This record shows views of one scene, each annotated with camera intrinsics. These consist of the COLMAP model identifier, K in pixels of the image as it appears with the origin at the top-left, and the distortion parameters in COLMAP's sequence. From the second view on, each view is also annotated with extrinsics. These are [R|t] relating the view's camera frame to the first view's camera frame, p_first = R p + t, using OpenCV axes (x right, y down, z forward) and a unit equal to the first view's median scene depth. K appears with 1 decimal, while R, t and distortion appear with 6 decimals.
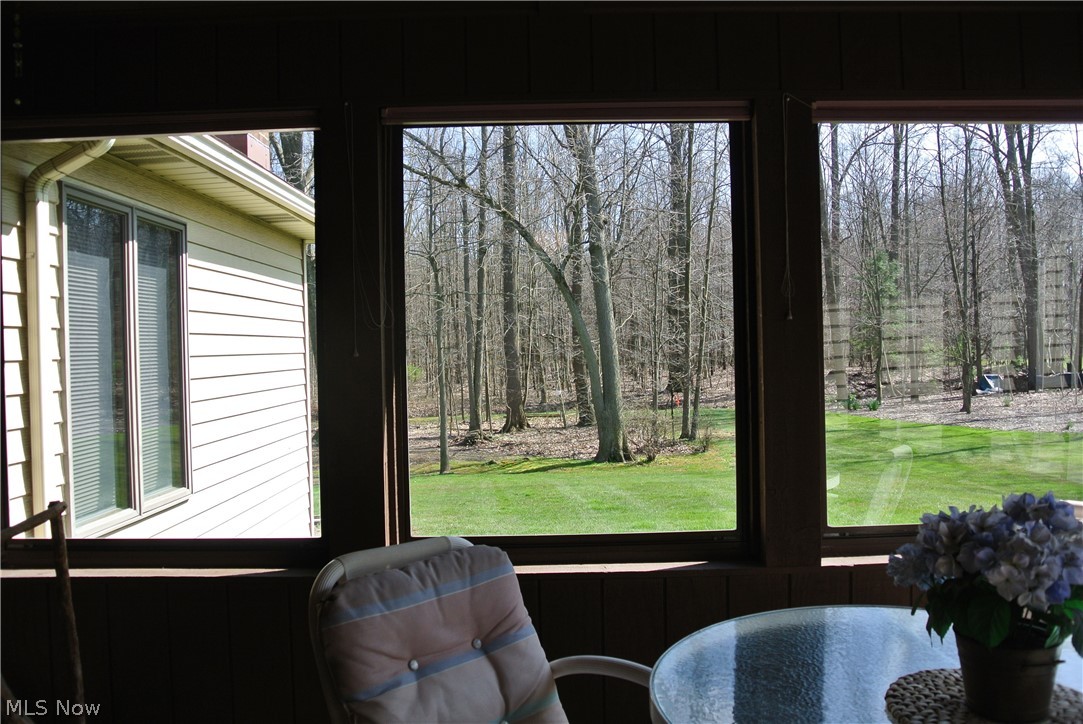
lens RADIAL K [[856.0, 0, 540.7], [0, 856.0, 362.0], [0, 0, 1]] dist [-0.084562, 0.028424]
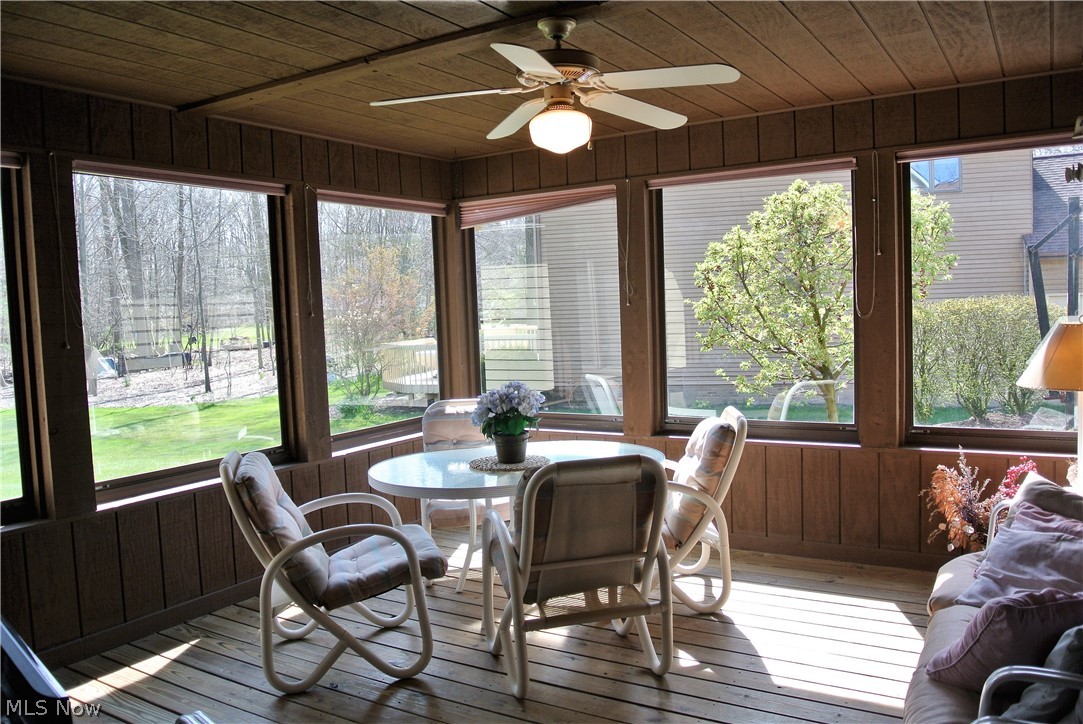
lens RADIAL K [[856.0, 0, 544.1], [0, 856.0, 364.1], [0, 0, 1]] dist [-0.084562, 0.028424]
pose [[0.517270, -0.053625, 0.854140, -0.937831], [0.036587, 0.998508, 0.040532, -0.005730], [-0.855040, 0.010284, 0.518460, -0.293860]]
